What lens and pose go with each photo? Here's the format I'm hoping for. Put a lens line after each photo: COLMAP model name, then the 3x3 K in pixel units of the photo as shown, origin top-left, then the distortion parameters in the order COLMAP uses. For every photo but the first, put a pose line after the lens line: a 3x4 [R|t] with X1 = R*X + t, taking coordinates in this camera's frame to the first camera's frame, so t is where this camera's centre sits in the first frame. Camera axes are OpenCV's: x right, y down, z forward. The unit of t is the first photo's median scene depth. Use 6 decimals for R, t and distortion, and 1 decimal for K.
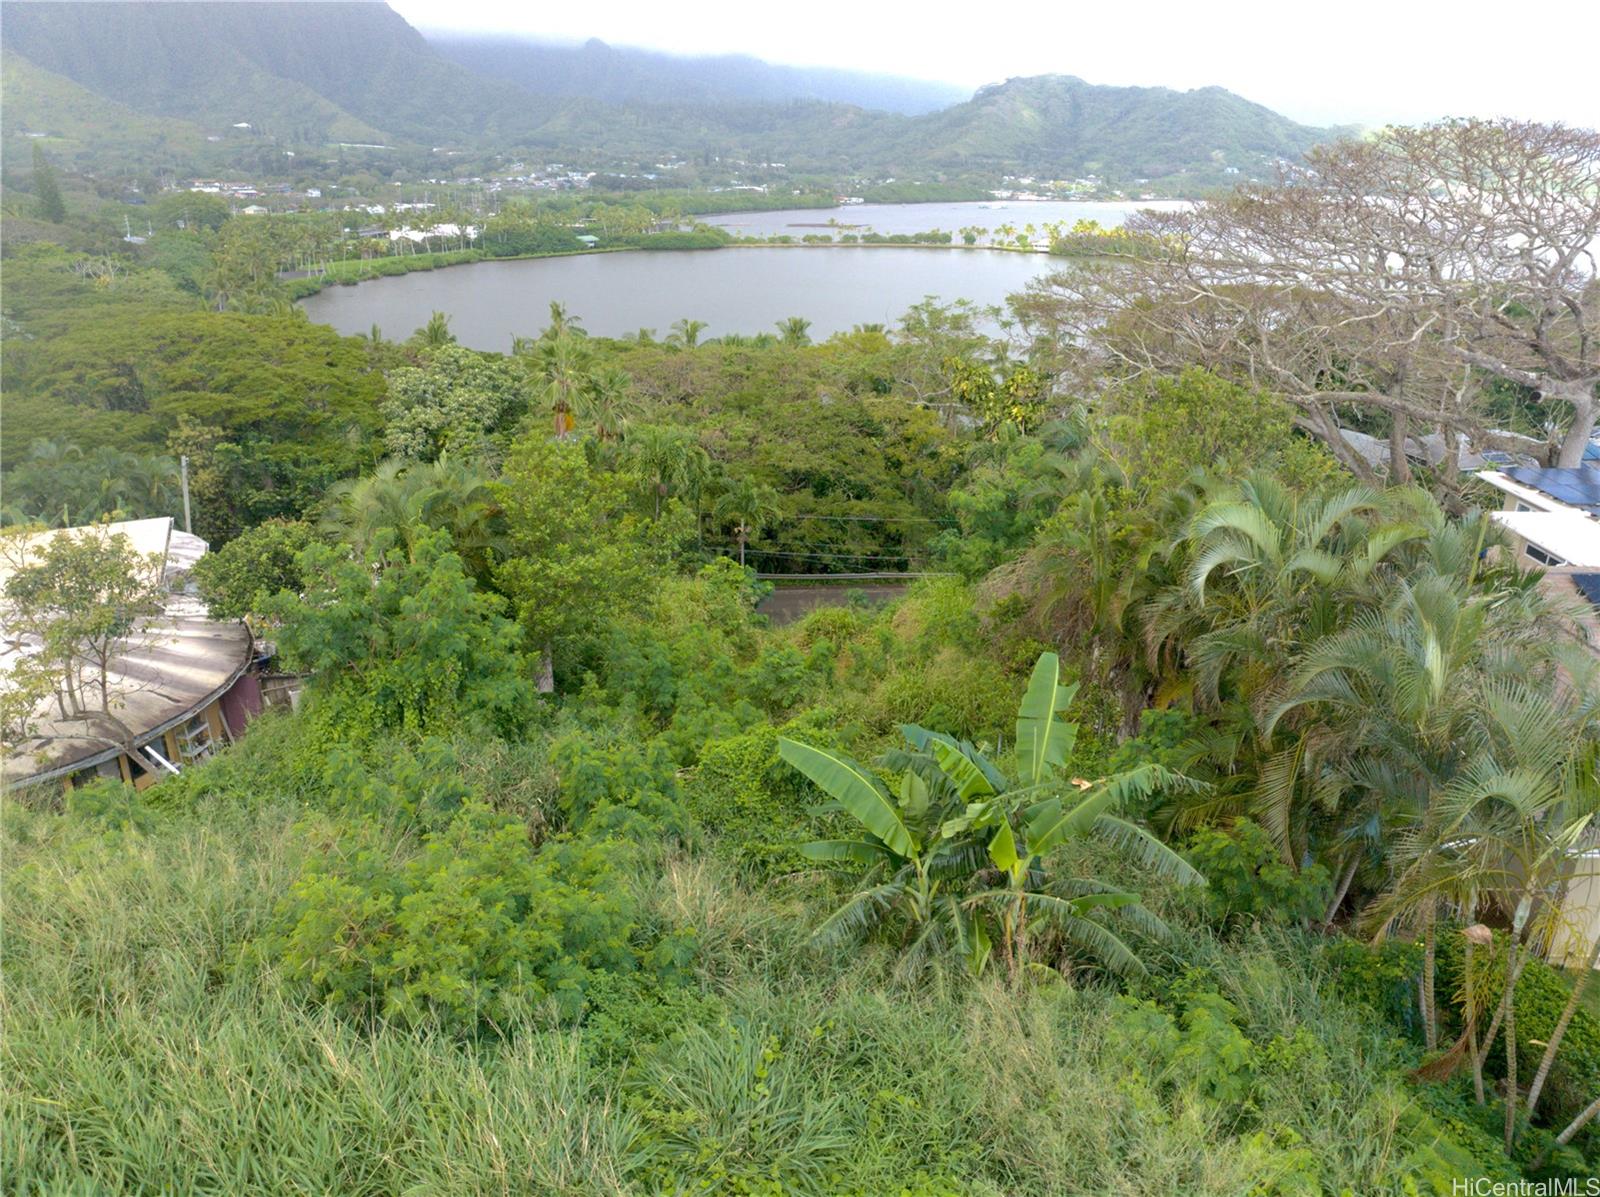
lens RADIAL K [[1128.6, 0, 814.6], [0, 1128.6, 605.9], [0, 0, 1]] dist [-0.053479, 0.024124]
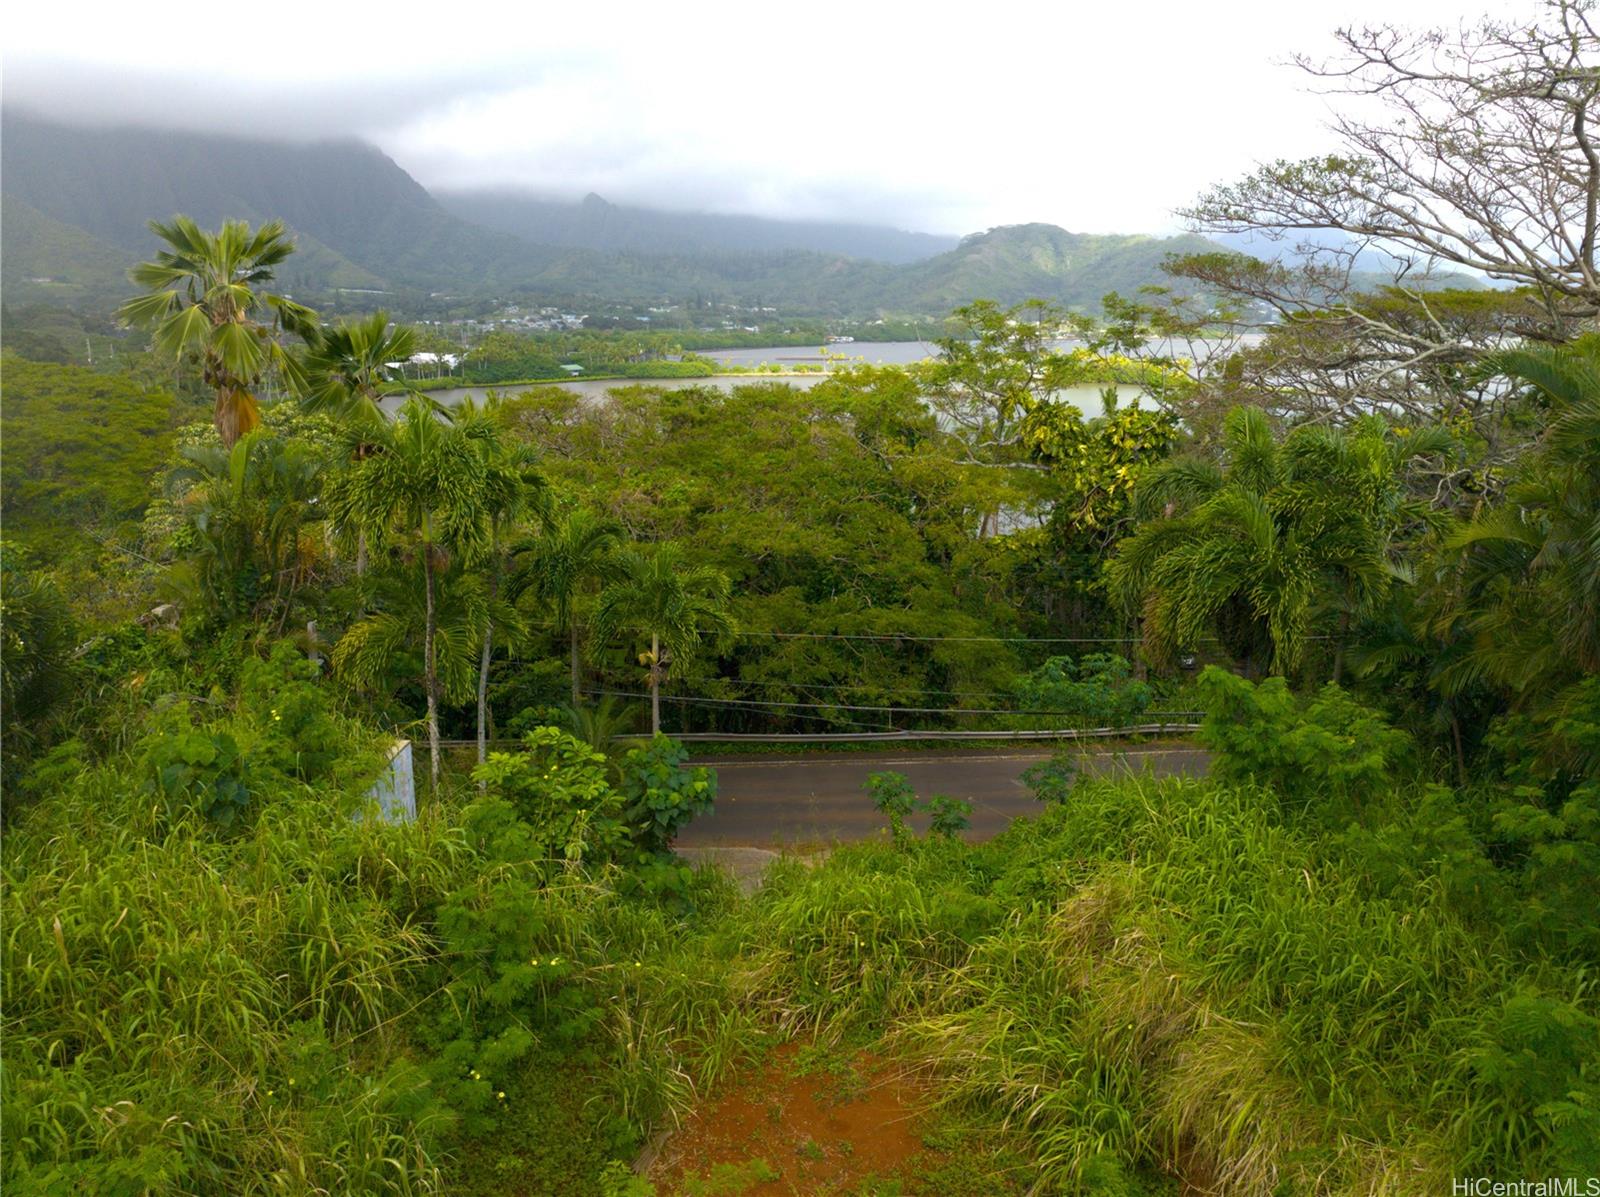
lens RADIAL K [[1128.6, 0, 802.4], [0, 1128.6, 600.7], [0, 0, 1]] dist [-0.053479, 0.024124]
pose [[0.999985, -0.004384, -0.003236, -0.000009], [0.003943, 0.992056, -0.125736, -0.019867], [0.003761, 0.125722, 0.992058, 0.335112]]
